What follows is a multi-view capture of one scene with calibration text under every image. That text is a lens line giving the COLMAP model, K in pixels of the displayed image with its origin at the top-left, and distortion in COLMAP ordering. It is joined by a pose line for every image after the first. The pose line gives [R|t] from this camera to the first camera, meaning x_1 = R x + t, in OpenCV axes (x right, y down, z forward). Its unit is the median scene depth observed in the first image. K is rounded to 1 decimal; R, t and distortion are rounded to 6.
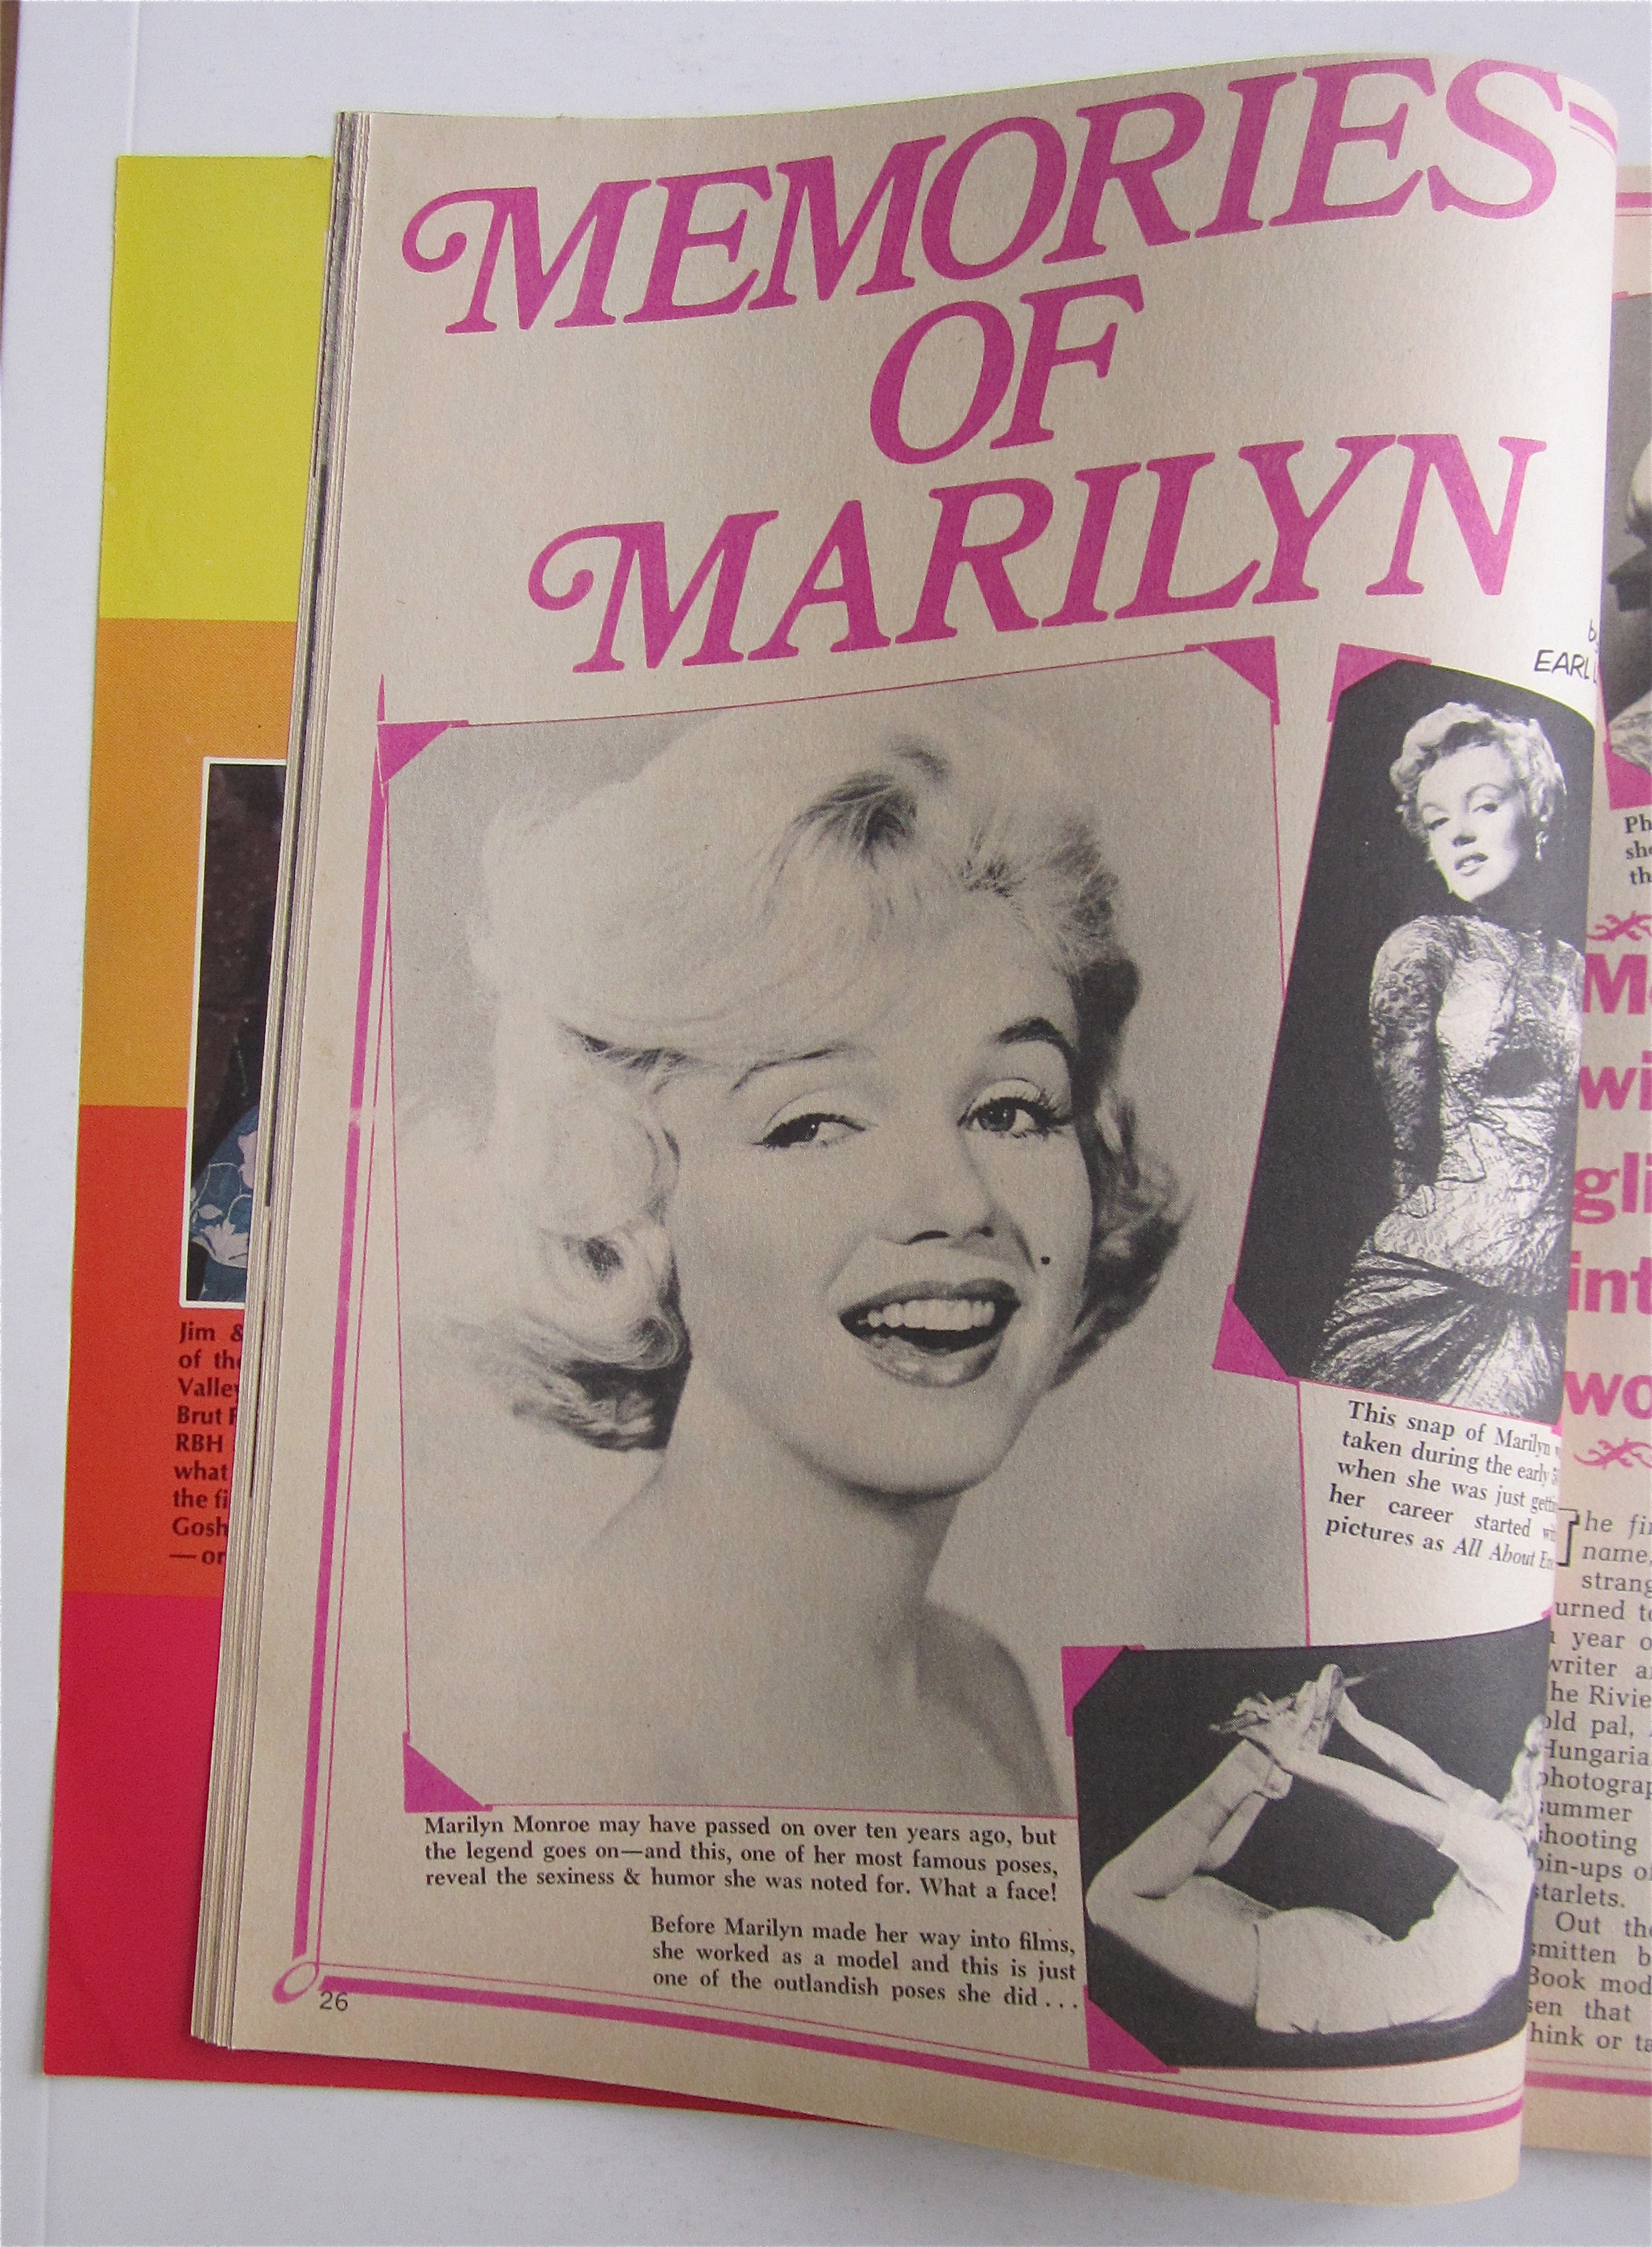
lens RADIAL K [[1955.3, 0, 826.4], [0, 1955.3, 1121.4], [0, 0, 1]] dist [-0.012369, -0.016211]
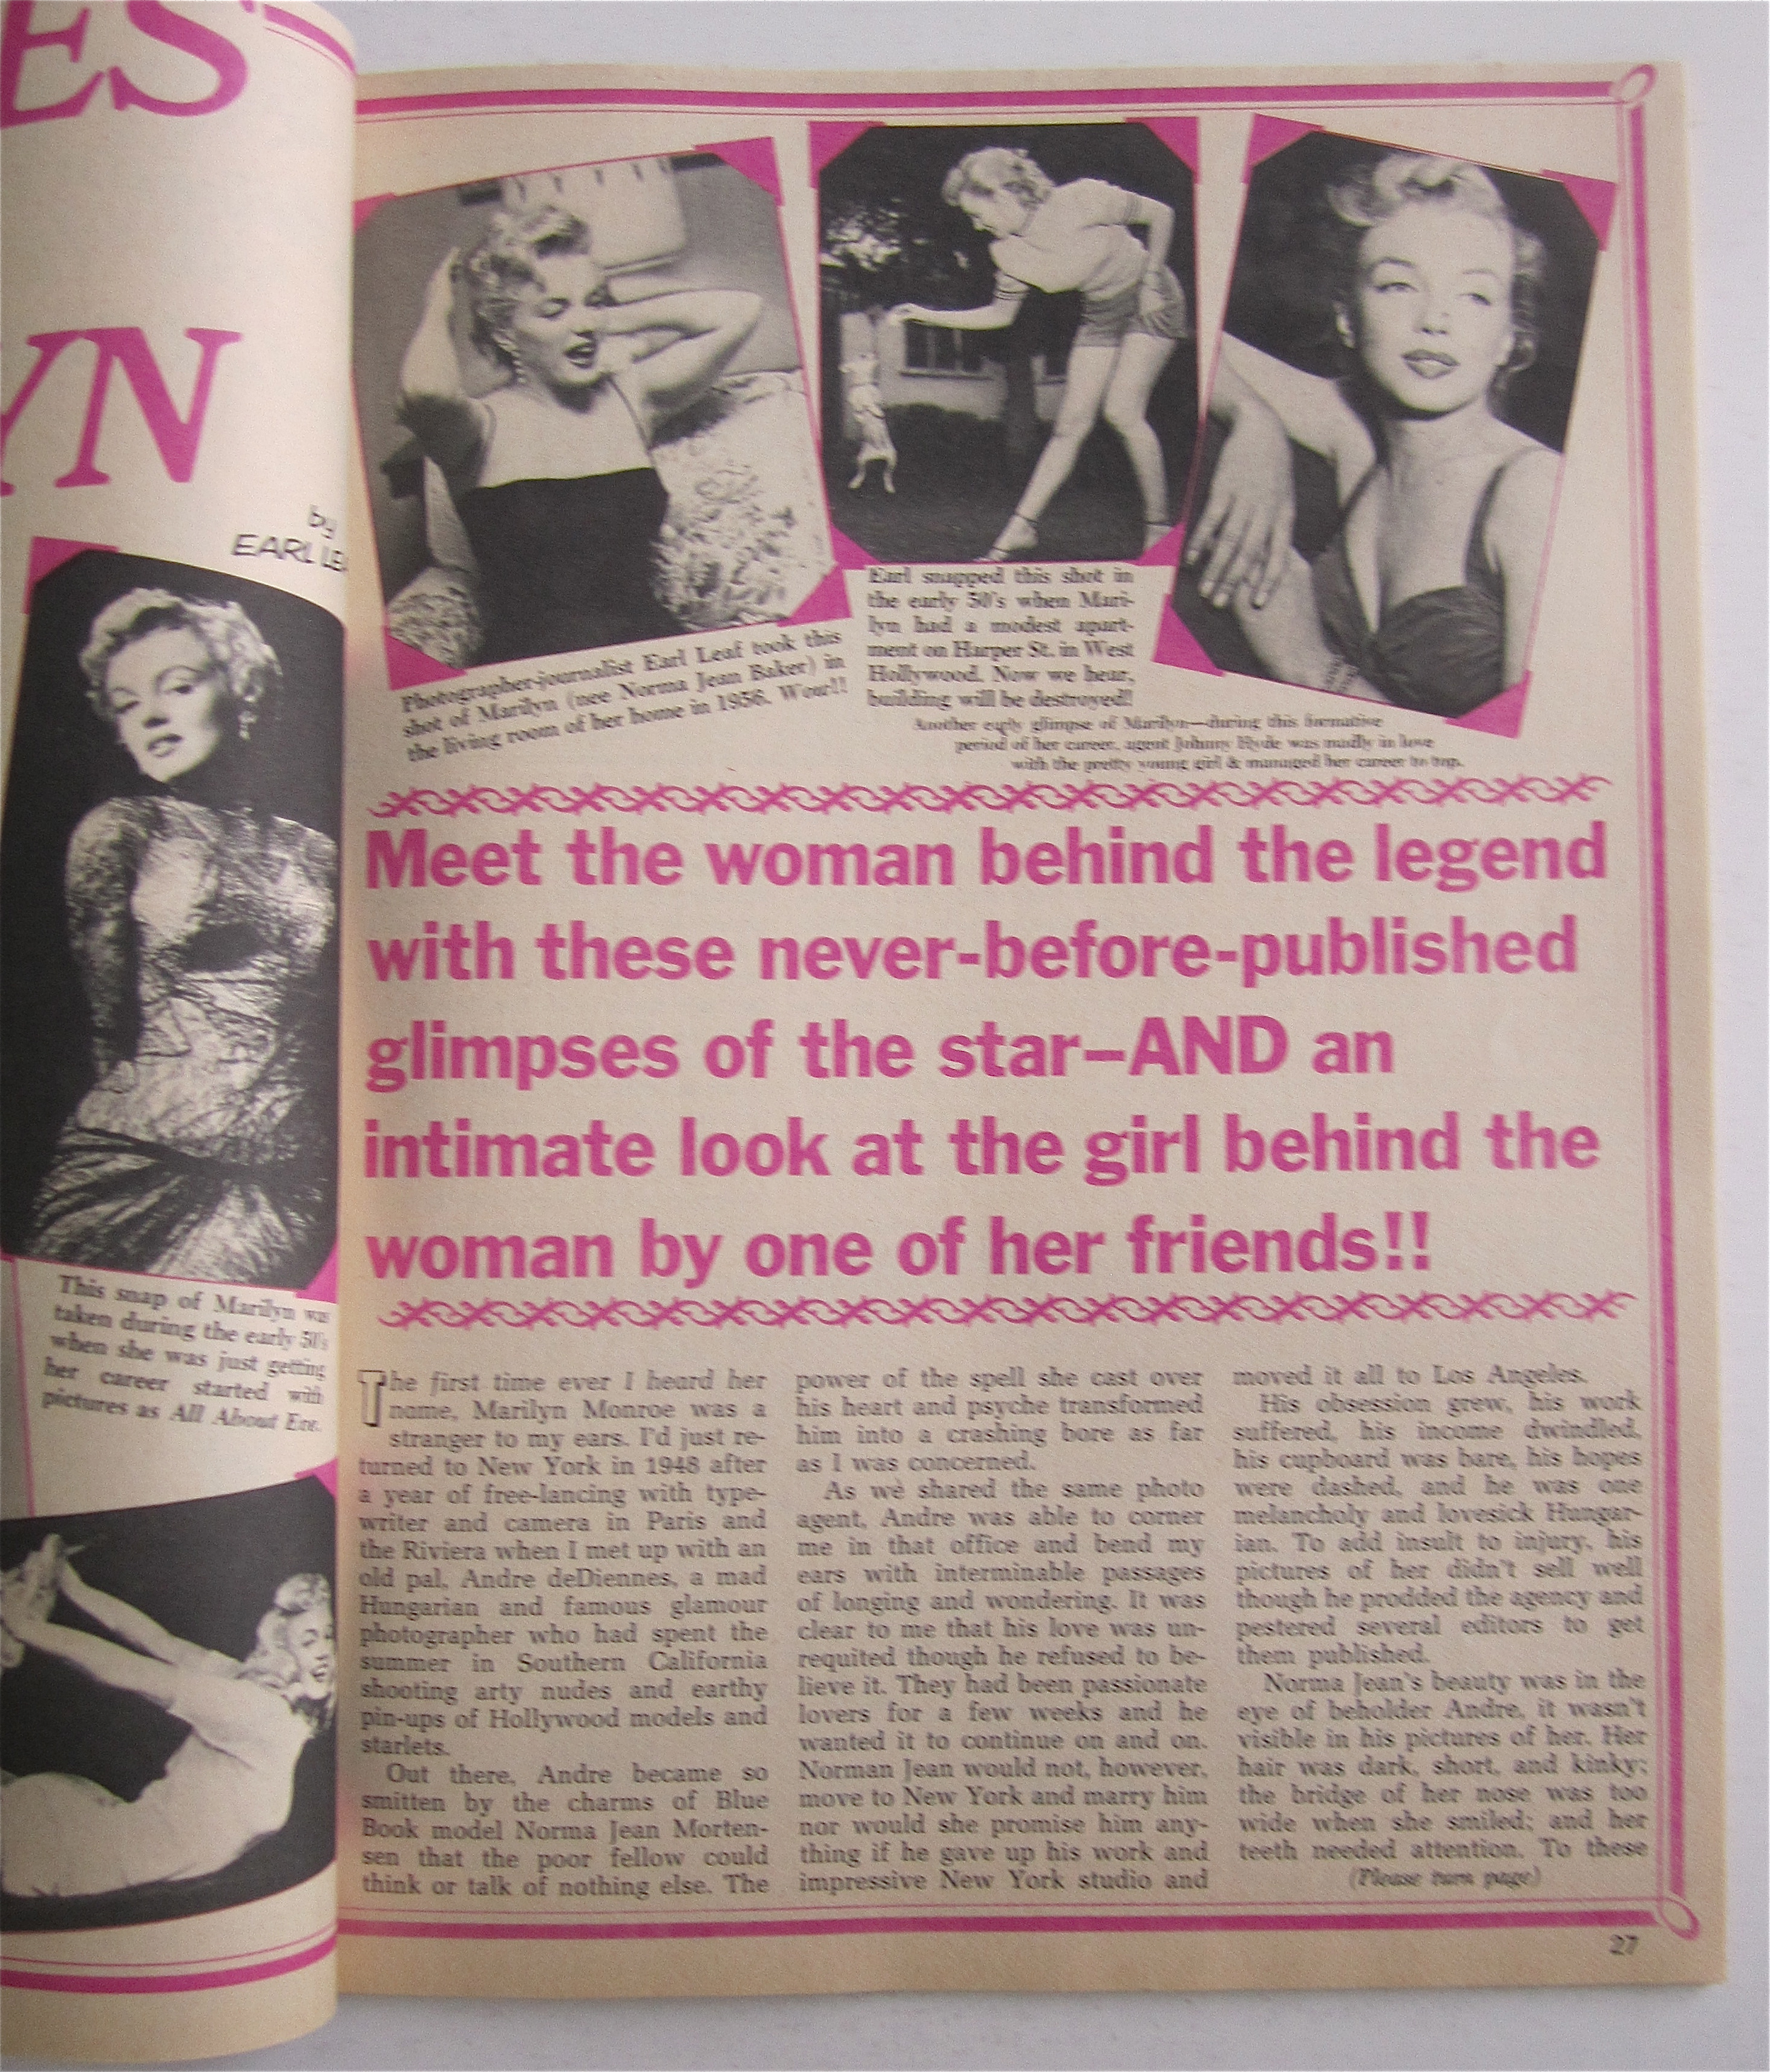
lens RADIAL K [[1784.0, 0, 885.4], [0, 1784.0, 1028.1], [0, 0, 1]] dist [-0.012614, -0.010114]
pose [[0.998054, -0.042422, 0.045701, 0.654226], [0.042640, 0.999083, -0.003816, 0.035705], [-0.045497, 0.005757, 0.998948, 0.051583]]
